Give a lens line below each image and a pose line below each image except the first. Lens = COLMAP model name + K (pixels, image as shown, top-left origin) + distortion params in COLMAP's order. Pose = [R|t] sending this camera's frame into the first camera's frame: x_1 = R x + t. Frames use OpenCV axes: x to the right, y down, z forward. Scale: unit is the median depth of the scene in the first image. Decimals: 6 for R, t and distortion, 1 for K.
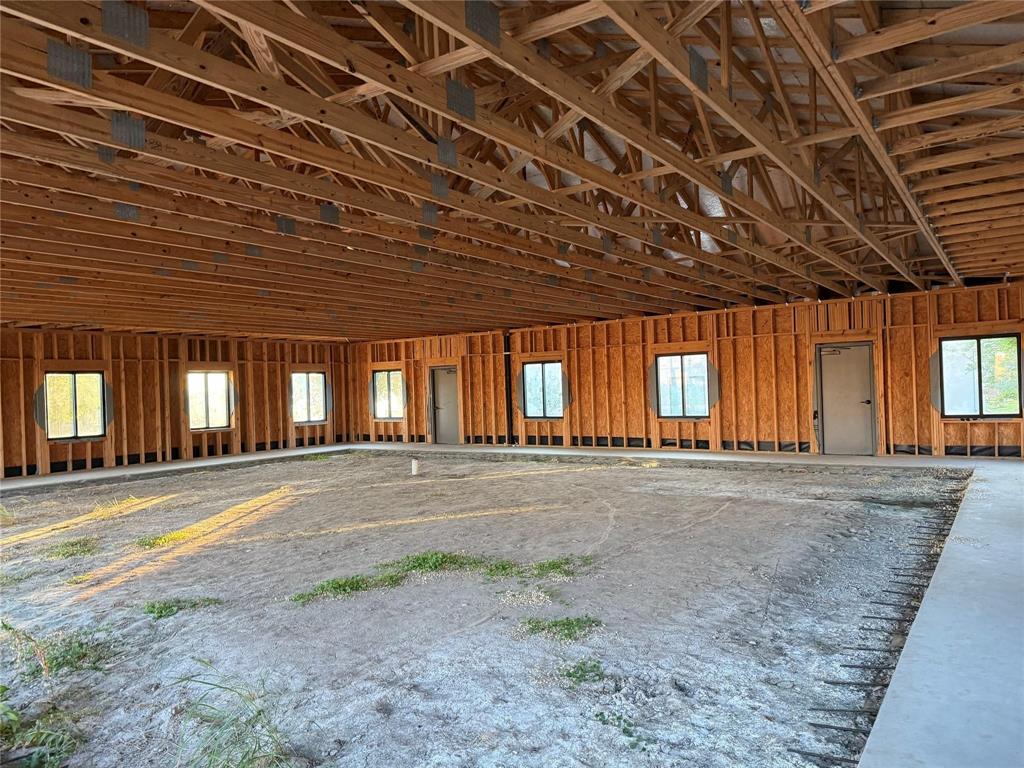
lens RADIAL K [[707.2, 0, 508.1], [0, 707.2, 383.4], [0, 0, 1]] dist [0.090549, -0.122987]
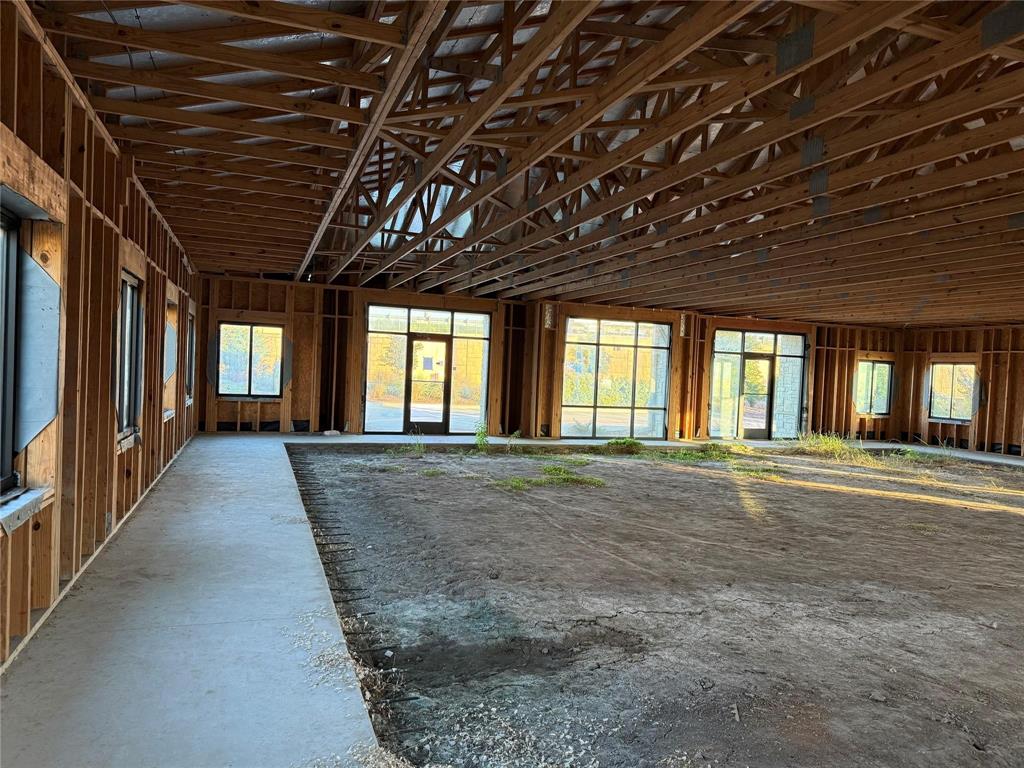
lens RADIAL K [[707.2, 0, 508.1], [0, 707.2, 383.4], [0, 0, 1]] dist [0.090549, -0.122987]
pose [[-0.579525, 0.021612, -0.814668, 0.527754], [-0.021439, 0.998898, 0.041751, -0.010763], [0.814672, 0.041661, -0.578423, 0.728528]]
